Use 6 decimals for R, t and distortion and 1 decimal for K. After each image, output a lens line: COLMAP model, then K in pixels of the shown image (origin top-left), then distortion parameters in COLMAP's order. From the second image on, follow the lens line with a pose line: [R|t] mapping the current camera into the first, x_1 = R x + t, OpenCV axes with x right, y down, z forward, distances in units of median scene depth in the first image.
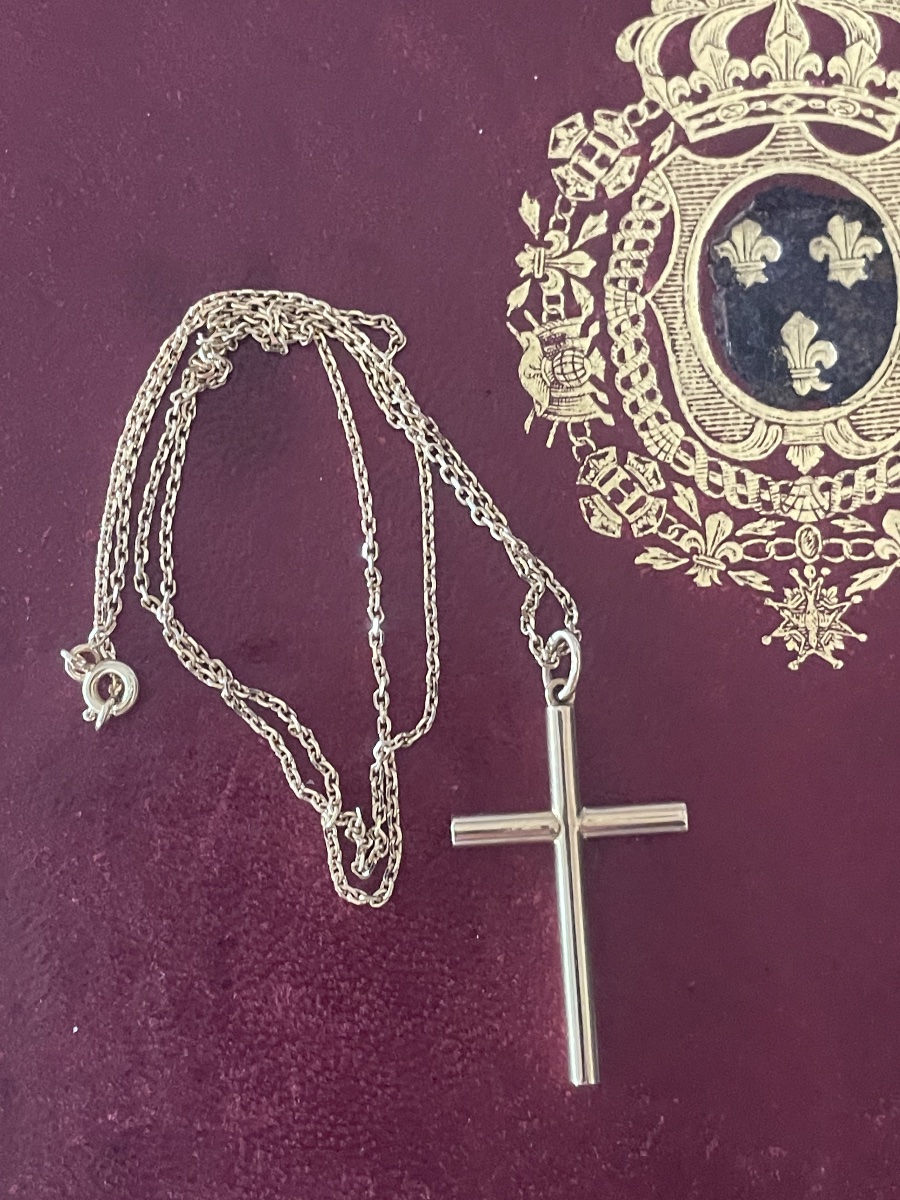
lens RADIAL K [[1857.6, 0, 446.7], [0, 1857.6, 553.4], [0, 0, 1]] dist [0.079682, 0.000000]
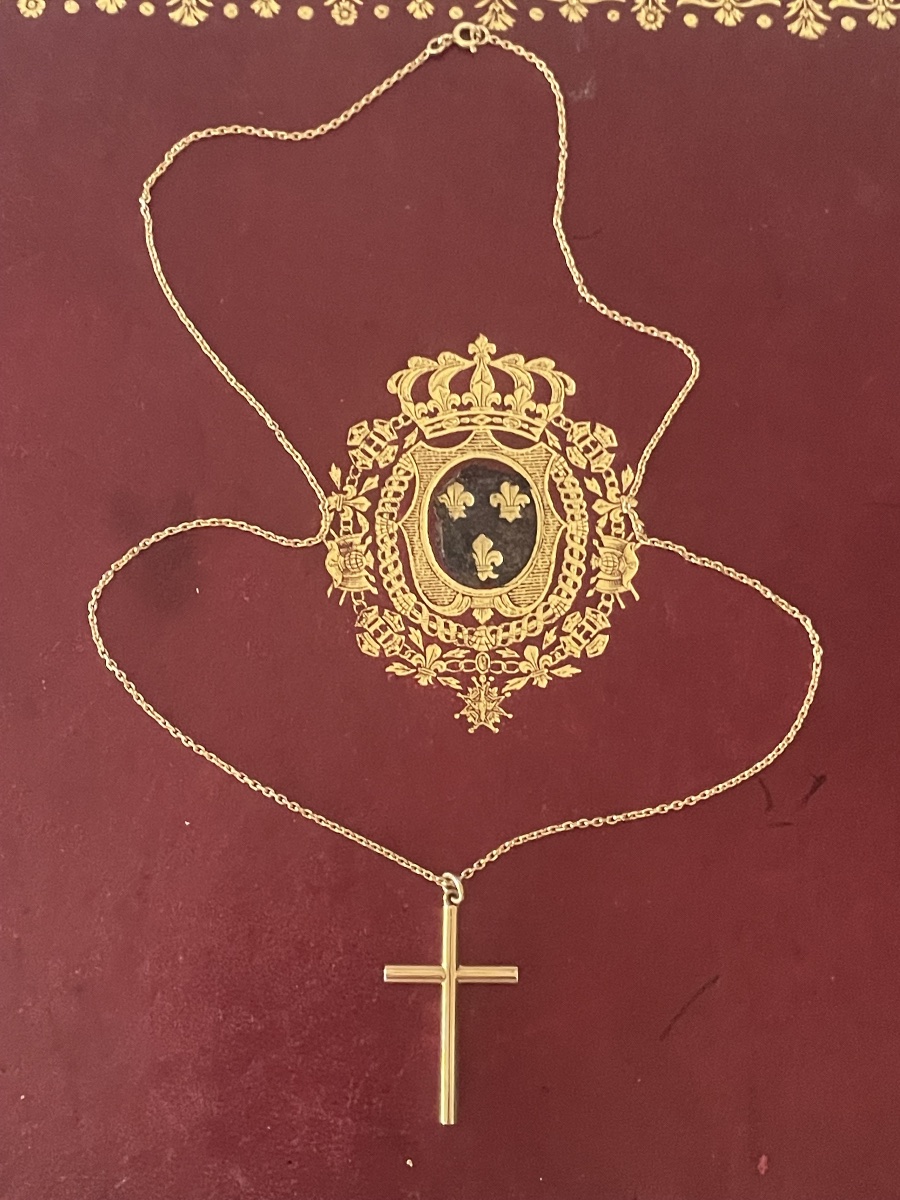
lens RADIAL K [[1857.6, 0, 454.7], [0, 1857.6, 522.0], [0, 0, 1]] dist [0.079682, 0.000000]
pose [[0.999462, 0.029158, 0.014984, 0.136009], [-0.027497, 0.994495, -0.101114, 0.041381], [-0.017850, 0.100648, 0.994762, -0.794653]]
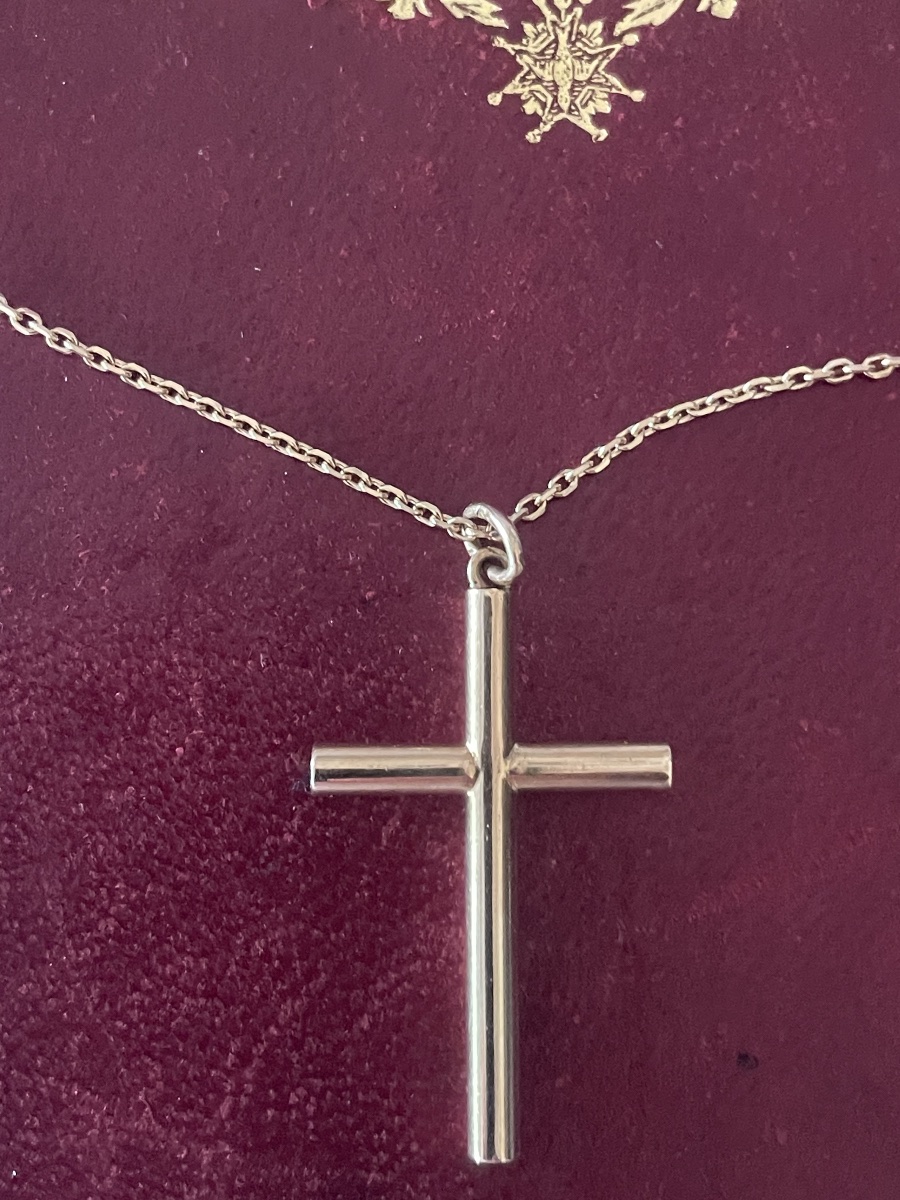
lens RADIAL K [[1857.6, 0, 453.9], [0, 1857.6, 595.1], [0, 0, 1]] dist [0.079682, 0.000000]
pose [[0.999960, 0.007977, -0.004101, 0.159592], [-0.007792, 0.999029, 0.043360, 0.194160], [0.004443, -0.043326, 0.999051, 0.317131]]
